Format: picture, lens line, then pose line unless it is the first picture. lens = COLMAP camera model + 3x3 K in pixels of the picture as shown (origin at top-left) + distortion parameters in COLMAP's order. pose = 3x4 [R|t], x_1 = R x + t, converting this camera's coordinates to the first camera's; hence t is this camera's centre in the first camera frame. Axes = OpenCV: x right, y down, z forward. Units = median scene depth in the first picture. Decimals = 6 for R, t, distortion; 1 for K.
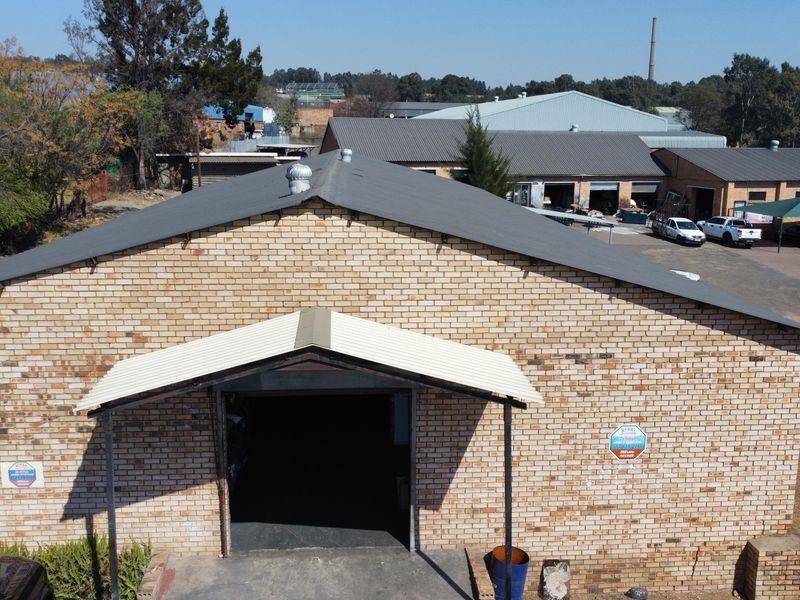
lens RADIAL K [[802.9, 0, 400.0], [0, 802.9, 300.0], [0, 0, 1]] dist [-0.004508, -0.001822]
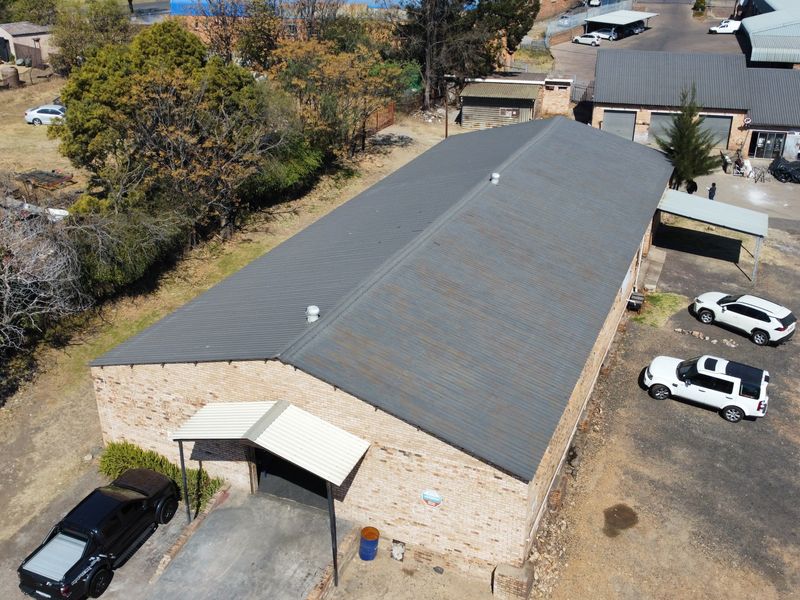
lens RADIAL K [[802.9, 0, 400.0], [0, 802.9, 300.0], [0, 0, 1]] dist [-0.004508, -0.001822]
pose [[0.892199, 0.185090, -0.411974, 0.926116], [-0.087053, 0.965539, 0.245266, -0.743167], [0.443174, -0.182963, 0.877566, -0.615396]]
